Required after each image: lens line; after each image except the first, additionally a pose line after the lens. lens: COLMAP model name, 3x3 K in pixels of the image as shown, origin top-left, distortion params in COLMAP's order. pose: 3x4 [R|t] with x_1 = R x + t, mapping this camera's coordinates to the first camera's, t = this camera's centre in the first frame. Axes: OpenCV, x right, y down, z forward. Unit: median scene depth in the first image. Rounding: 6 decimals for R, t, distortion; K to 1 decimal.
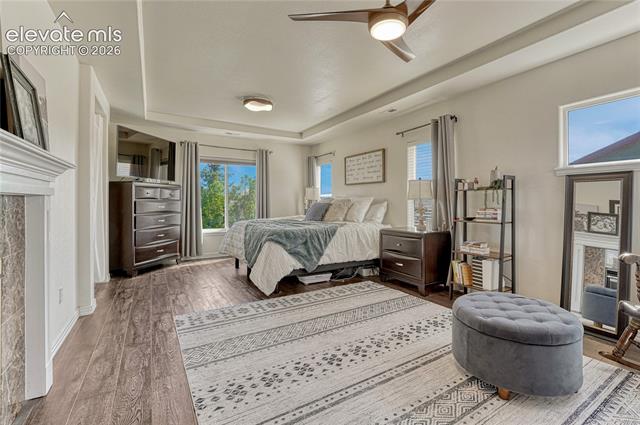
lens RADIAL K [[291.0, 0, 338.2], [0, 291.0, 203.8], [0, 0, 1]] dist [0.000079, 0.000125]
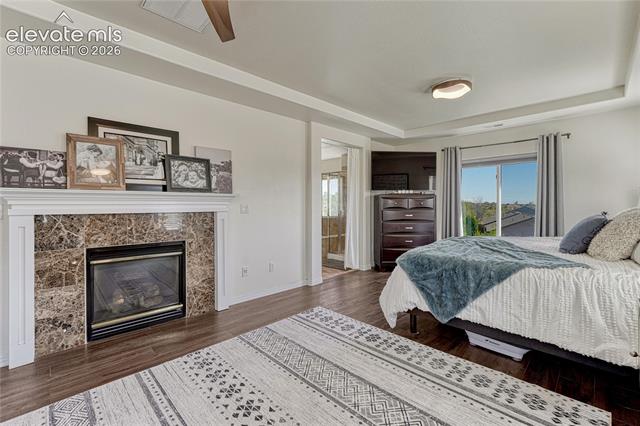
lens RADIAL K [[279.2, 0, 320.0], [0, 279.2, 213.0], [0, 0, 1]] dist [-0.002002, -0.000122]
pose [[0.209329, 0.026280, -0.977492, 0.542359], [-0.003581, 0.999653, 0.026109, -0.038663], [0.977839, -0.001964, 0.209351, 0.697208]]
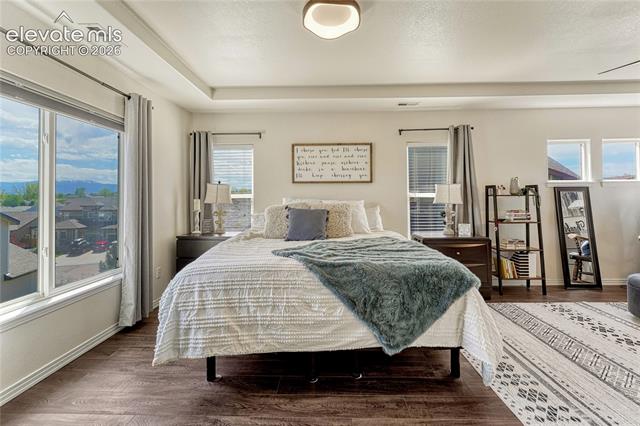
lens RADIAL K [[277.7, 0, 321.2], [0, 277.7, 194.3], [0, 0, 1]] dist [-0.000752, 0.000592]
pose [[0.556821, 0.010075, 0.830571, -0.942276], [0.011430, 0.999739, -0.019790, -0.041571], [-0.830554, 0.020512, 0.556561, 1.061996]]
